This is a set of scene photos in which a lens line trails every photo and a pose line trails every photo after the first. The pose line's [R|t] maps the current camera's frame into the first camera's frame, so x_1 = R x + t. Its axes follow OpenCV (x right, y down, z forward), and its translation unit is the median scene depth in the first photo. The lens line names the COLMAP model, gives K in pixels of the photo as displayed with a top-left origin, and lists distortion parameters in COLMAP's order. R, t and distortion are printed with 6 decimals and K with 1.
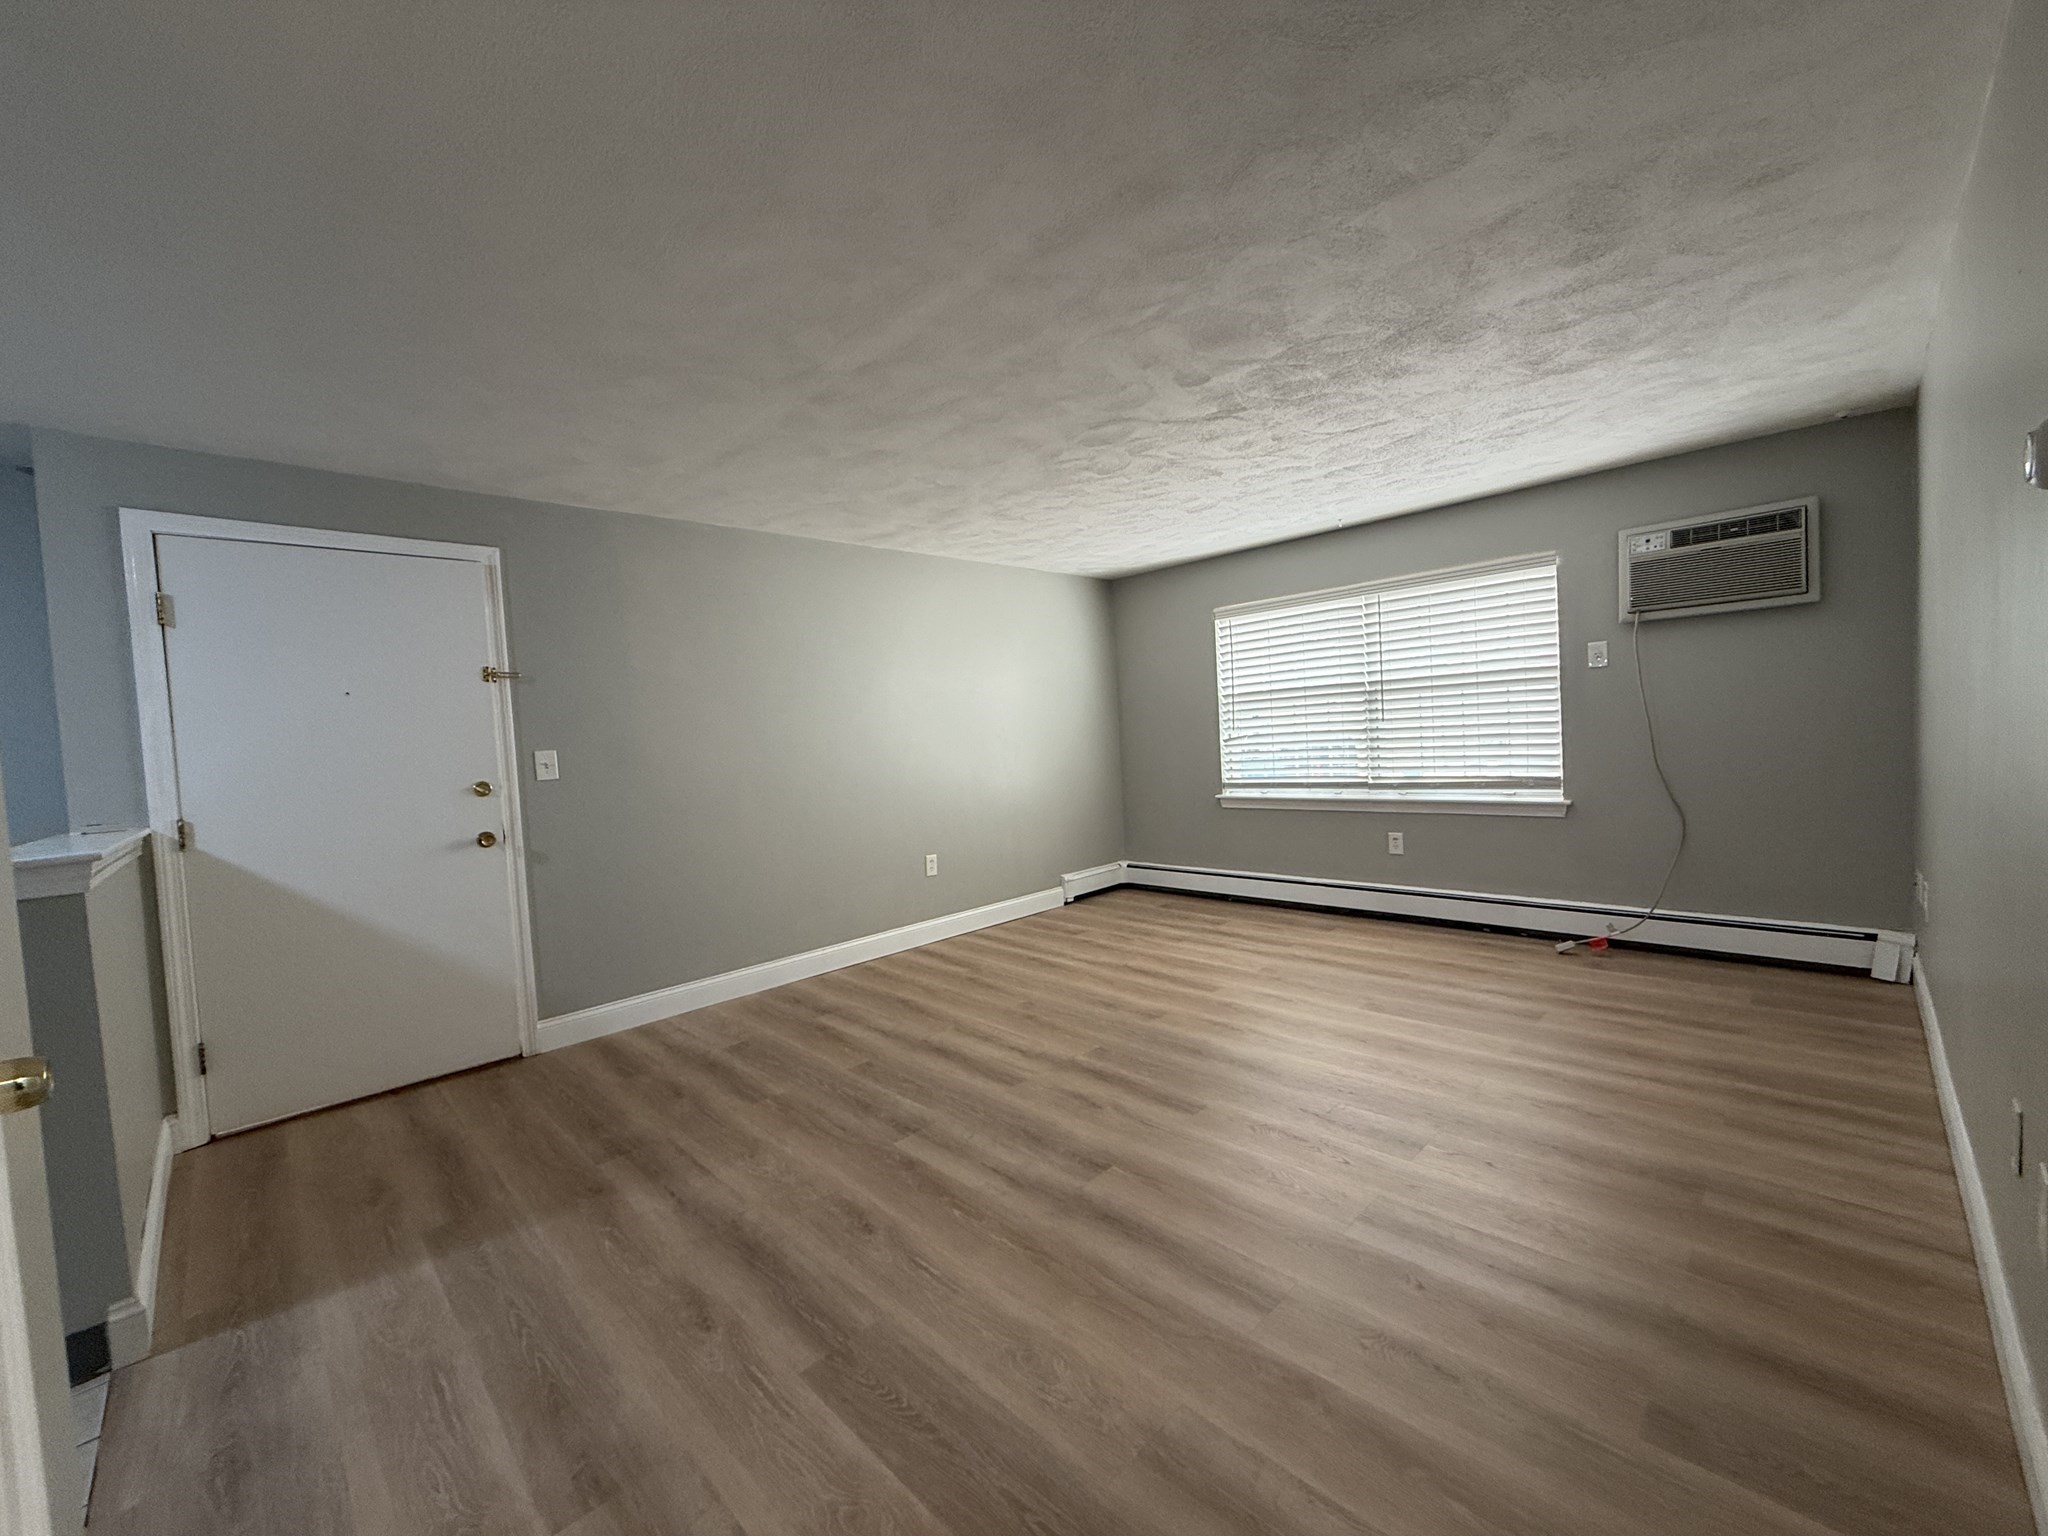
lens RADIAL K [[822.3, 0, 1006.5], [0, 822.3, 745.5], [0, 0, 1]] dist [0.000237, 0.000019]
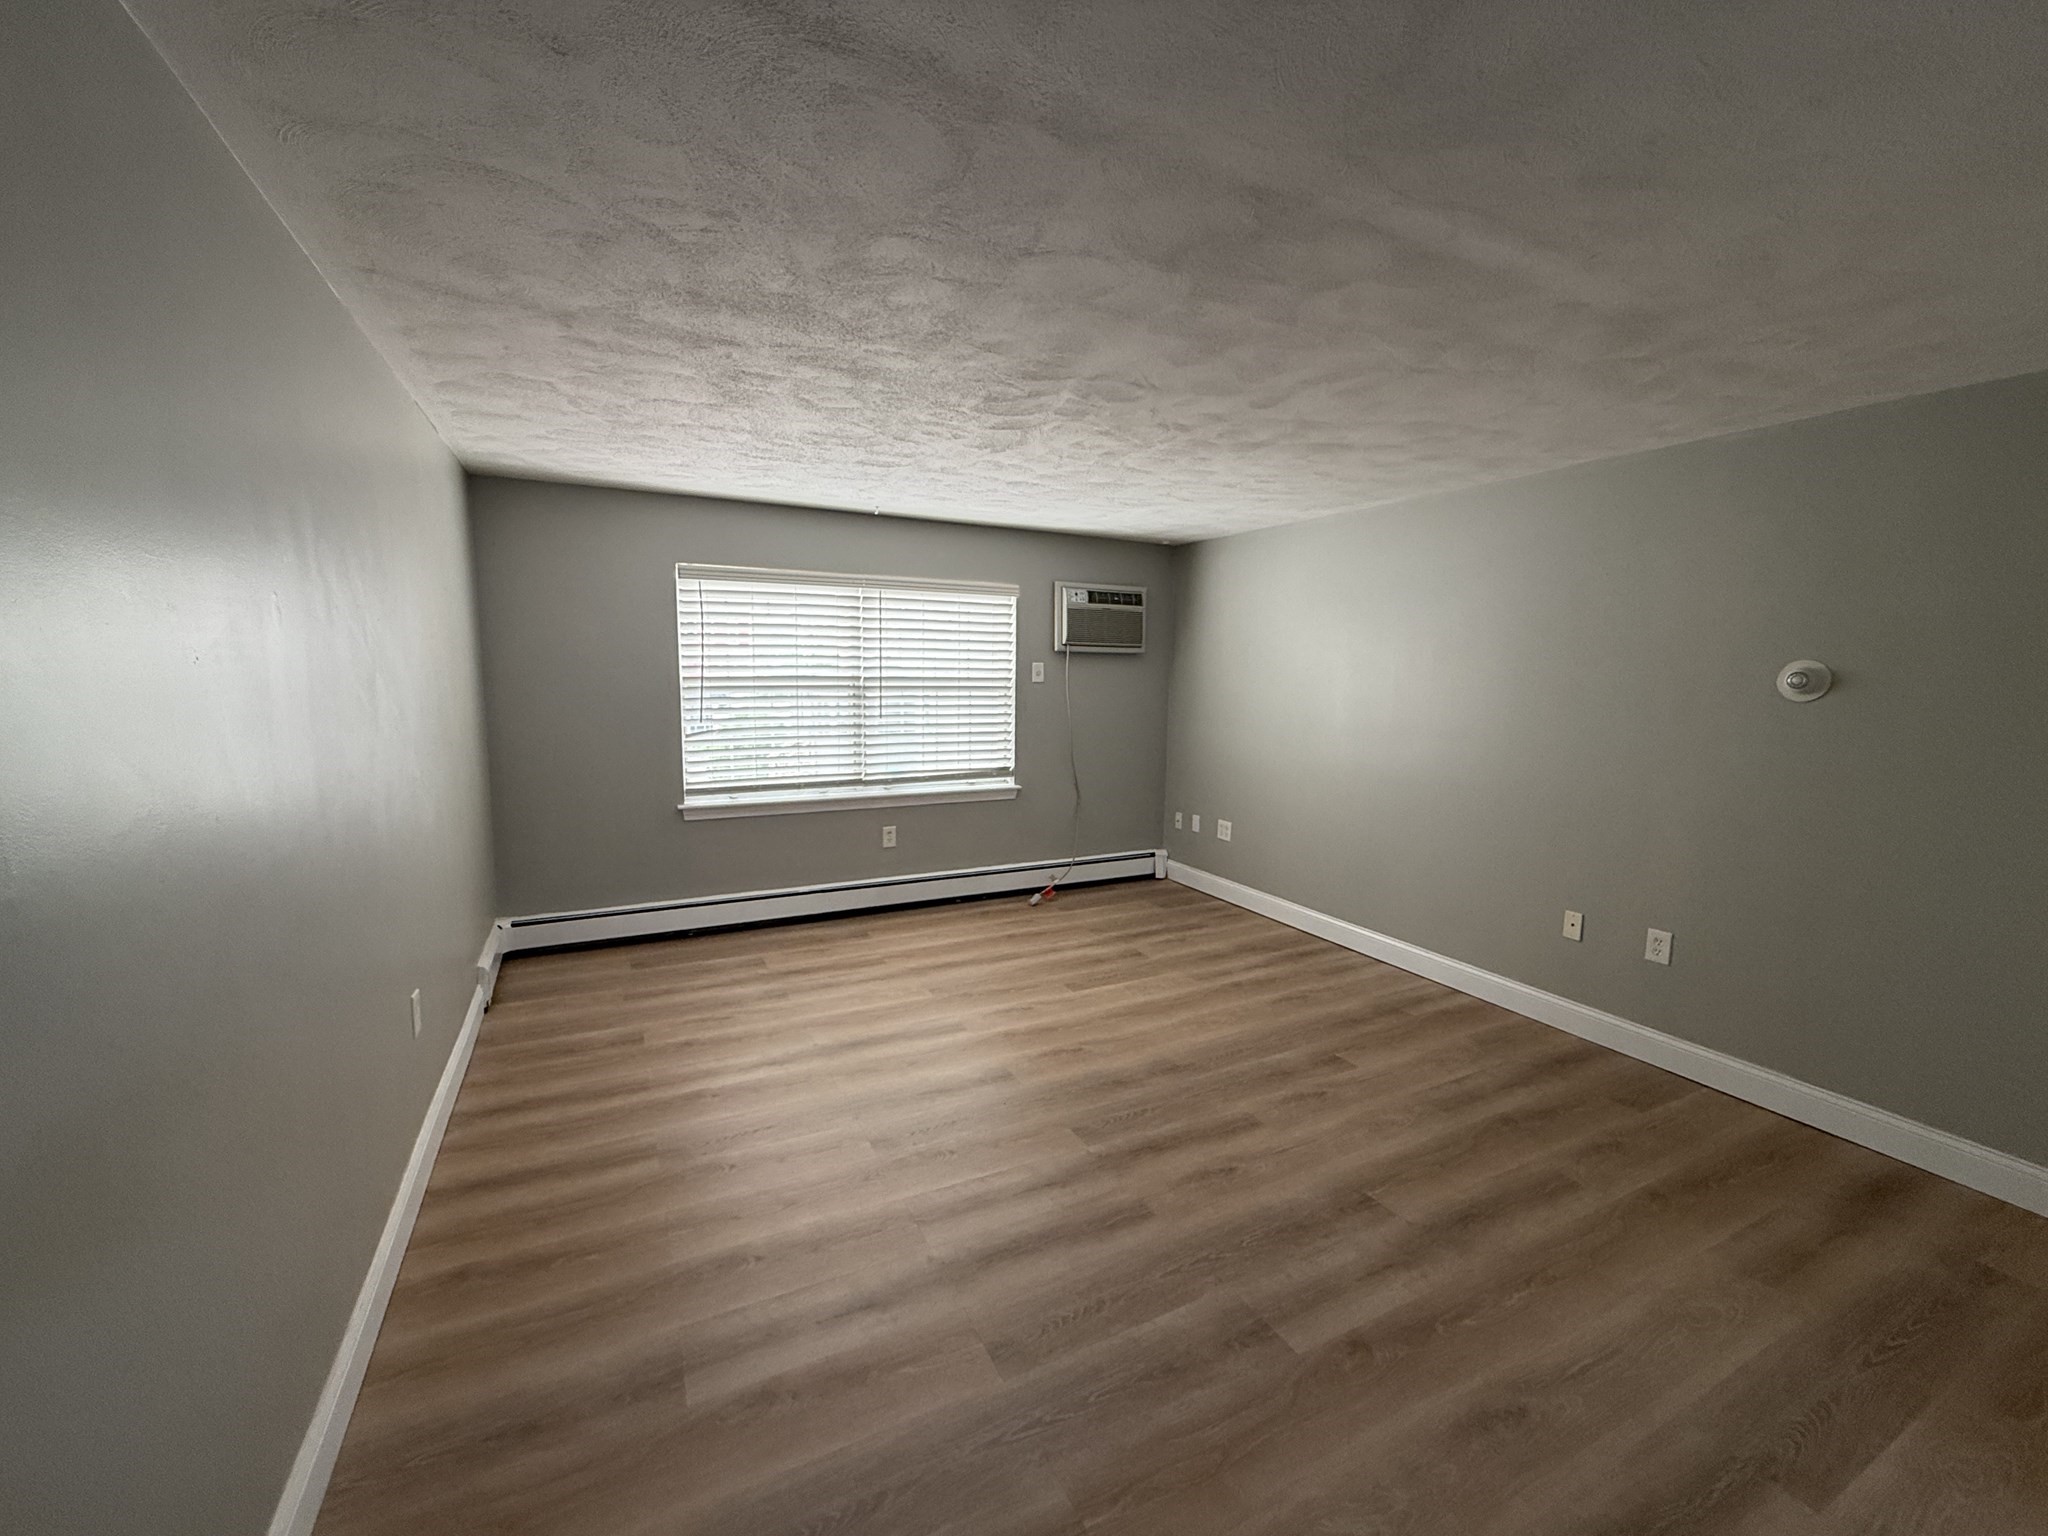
lens RADIAL K [[822.3, 0, 1023.4], [0, 822.3, 755.2], [0, 0, 1]] dist [0.000237, 0.000019]
pose [[0.292133, -0.040527, 0.955519, -0.525162], [-0.017774, 0.998699, 0.047793, -0.040679], [-0.956213, -0.030946, 0.291033, 0.623918]]
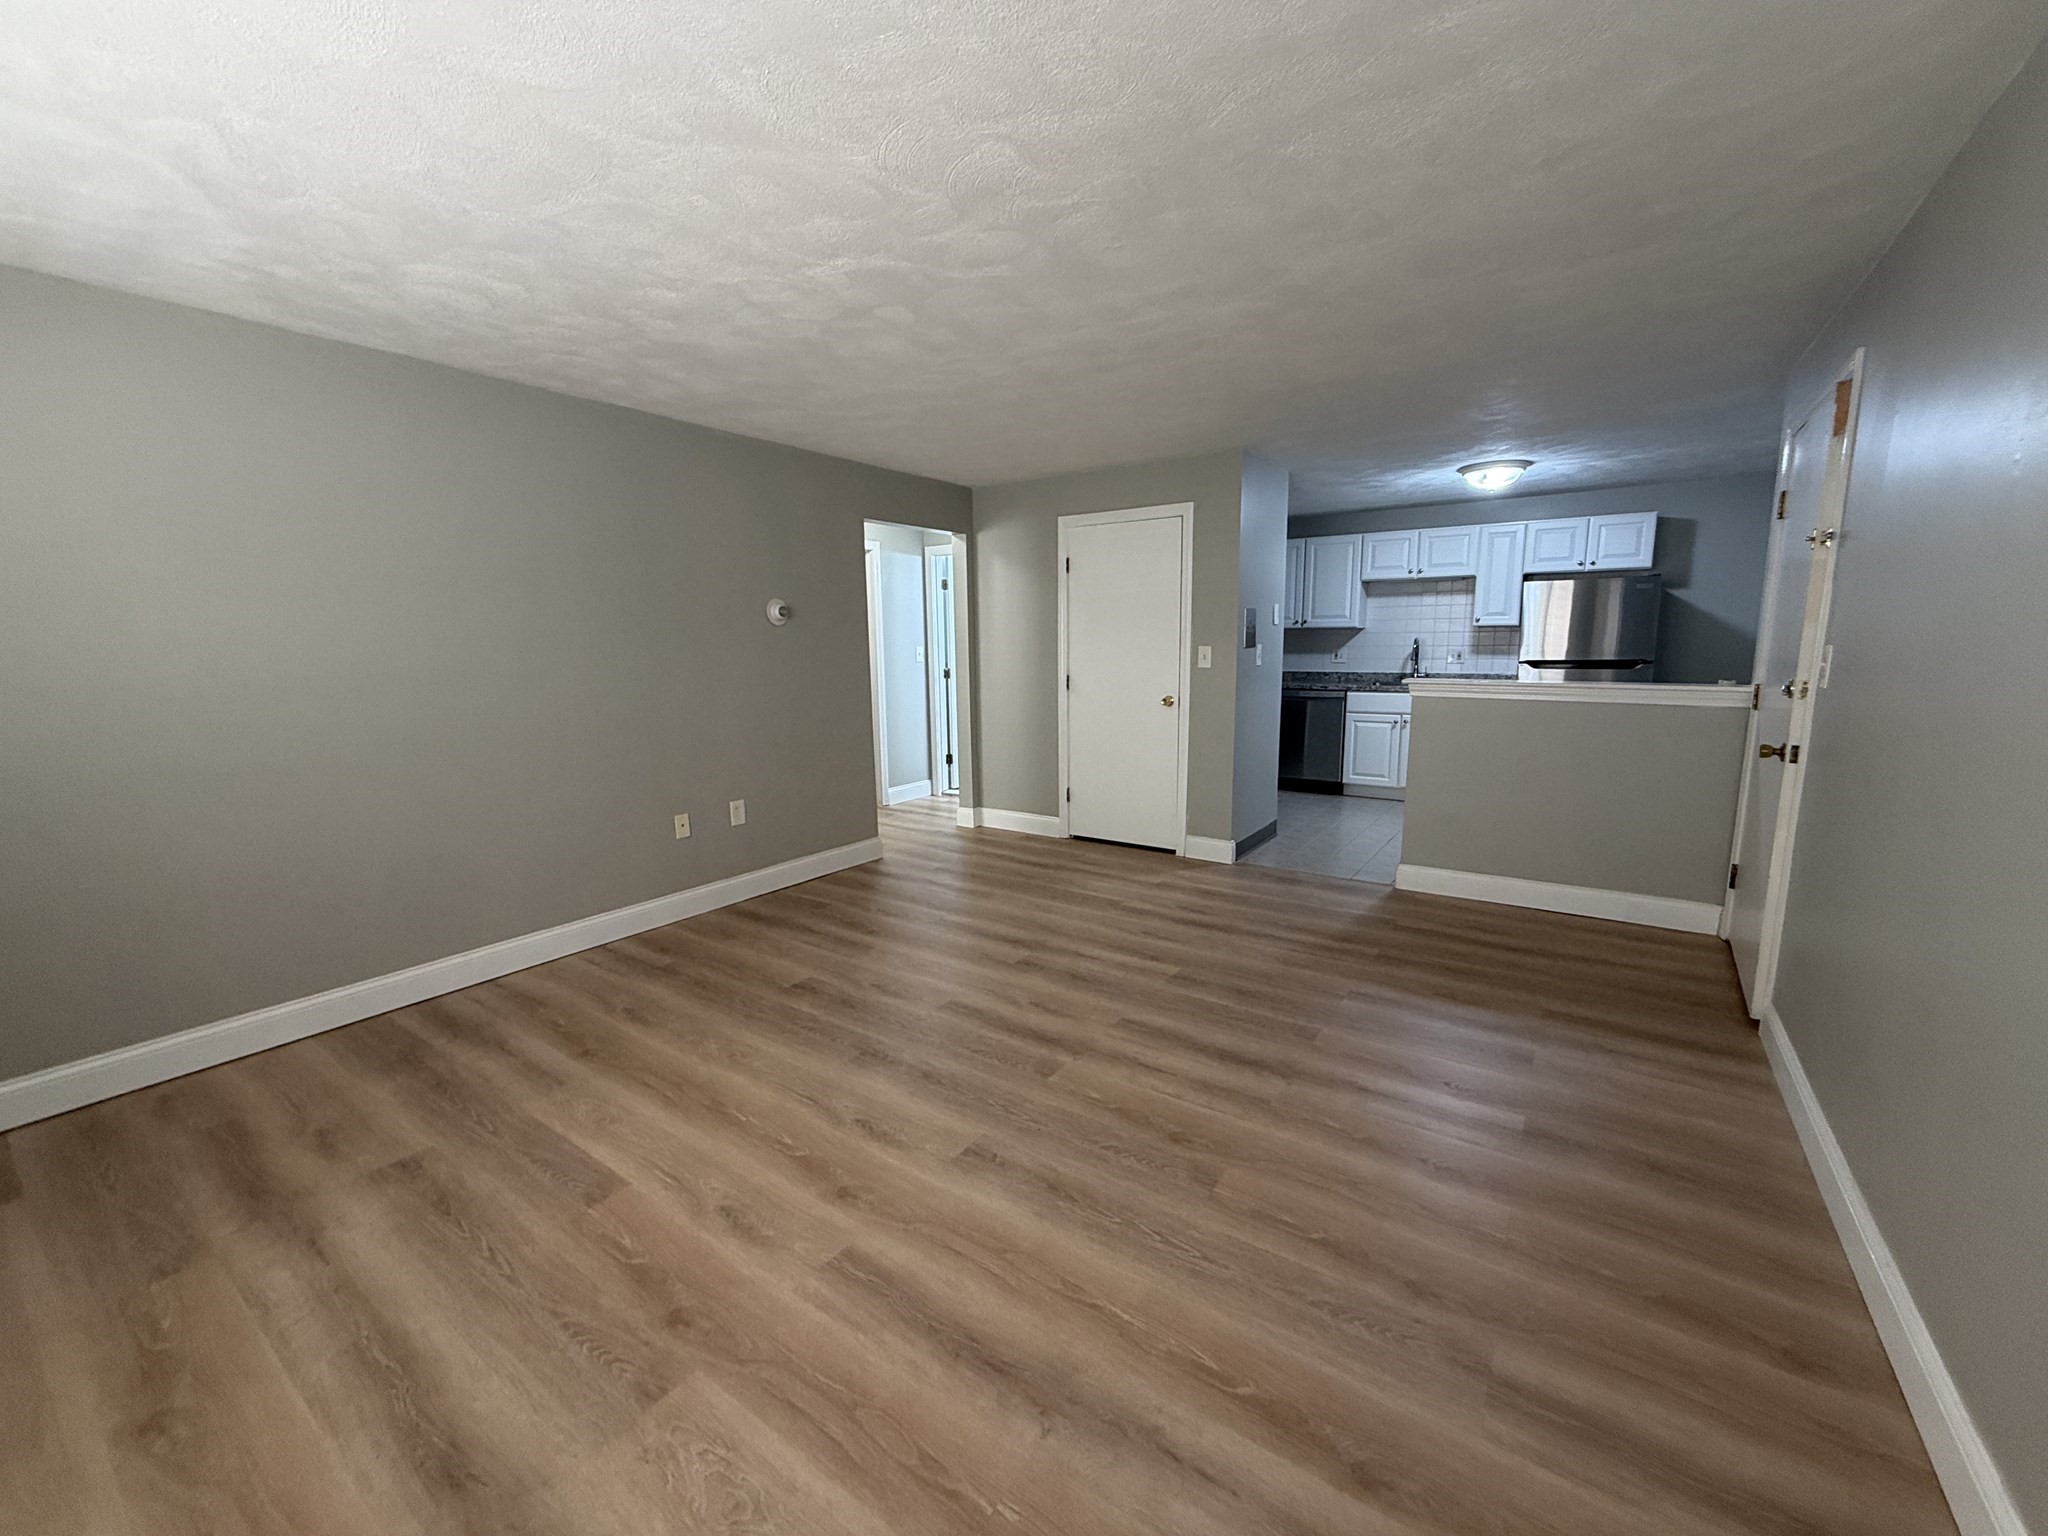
lens RADIAL K [[822.3, 0, 1017.8], [0, 822.3, 764.8], [0, 0, 1]] dist [0.000237, 0.000019]
pose [[-0.978815, 0.098087, -0.179724, 0.193576], [0.066739, 0.982686, 0.172840, -0.047756], [0.193566, 0.157184, -0.968414, 1.305050]]
